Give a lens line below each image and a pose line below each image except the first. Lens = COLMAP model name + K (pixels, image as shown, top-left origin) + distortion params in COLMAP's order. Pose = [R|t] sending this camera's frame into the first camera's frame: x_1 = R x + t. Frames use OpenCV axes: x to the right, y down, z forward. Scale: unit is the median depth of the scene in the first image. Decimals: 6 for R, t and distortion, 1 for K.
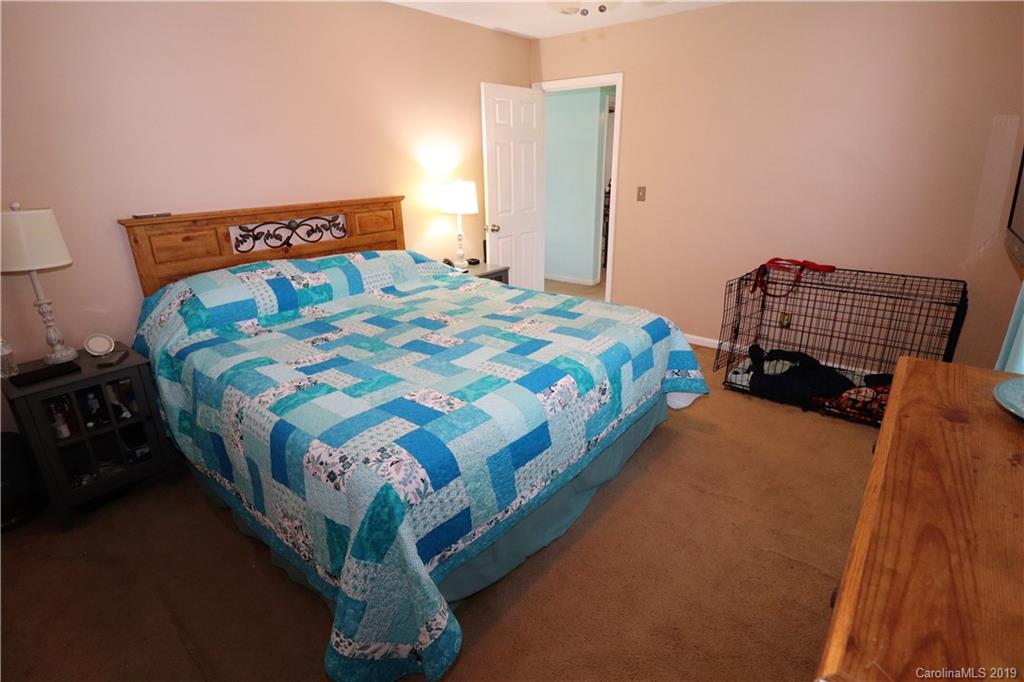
lens RADIAL K [[509.3, 0, 507.6], [0, 509.3, 336.4], [0, 0, 1]] dist [-0.002967, -0.002292]
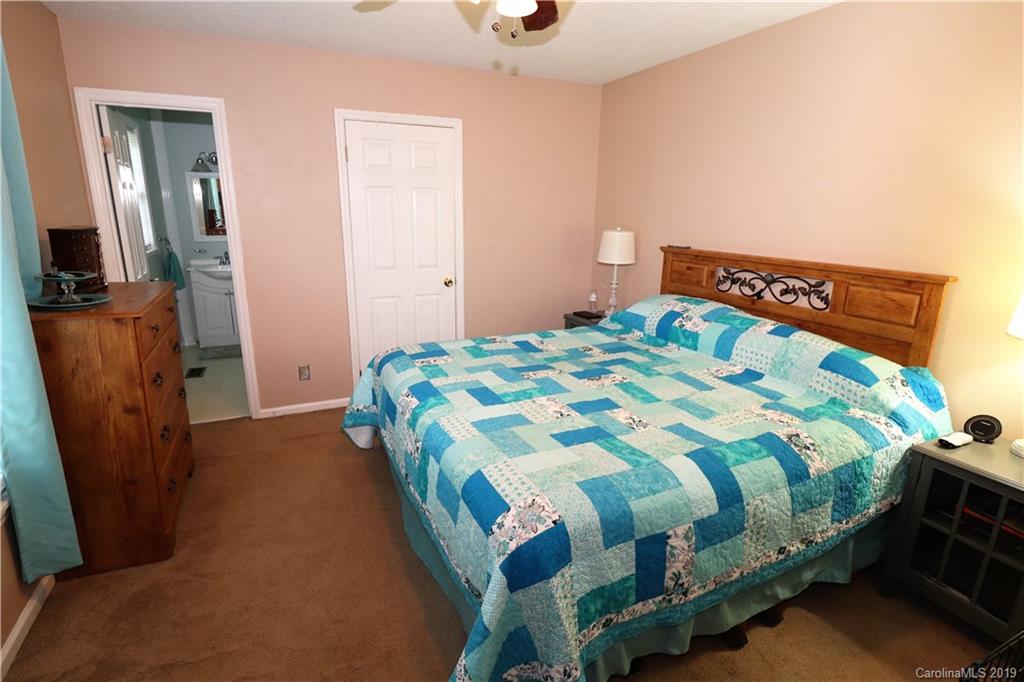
lens RADIAL K [[509.3, 0, 503.9], [0, 509.3, 338.5], [0, 0, 1]] dist [-0.002967, -0.002292]
pose [[-0.435795, 0.237300, -0.868200, 0.665289], [-0.303121, 0.869570, 0.389828, -0.366006], [0.847467, 0.433055, -0.307024, 0.996411]]
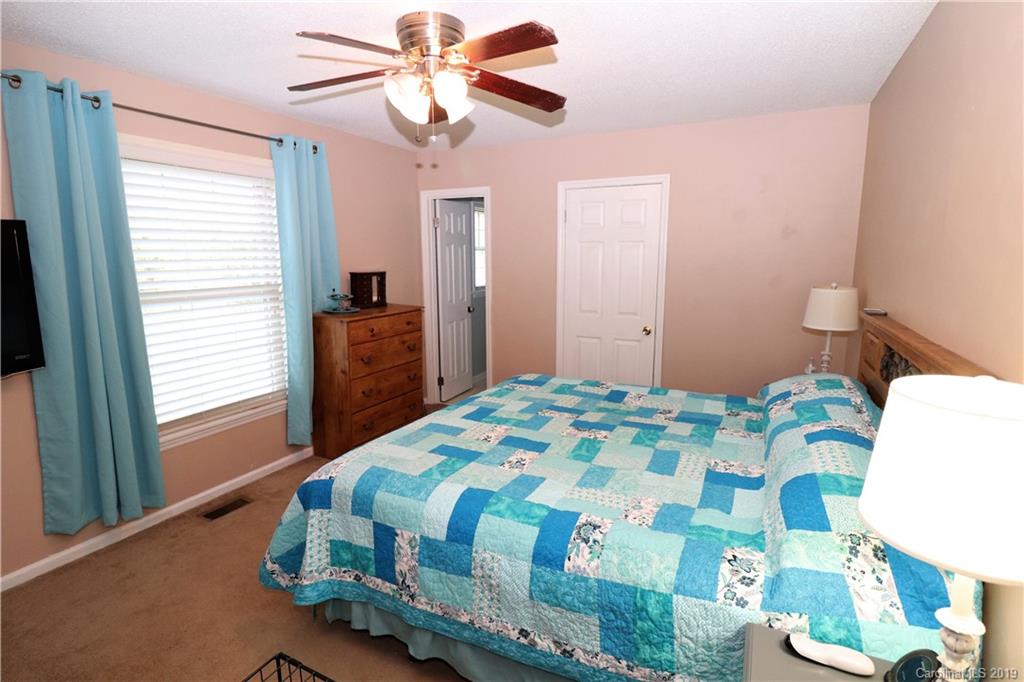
lens RADIAL K [[509.3, 0, 501.6], [0, 509.3, 337.9], [0, 0, 1]] dist [-0.002967, -0.002292]
pose [[-0.977318, 0.054746, -0.204579, 0.176656], [-0.051158, 0.876370, 0.478913, -0.551119], [0.205506, 0.478517, -0.853692, 1.508623]]
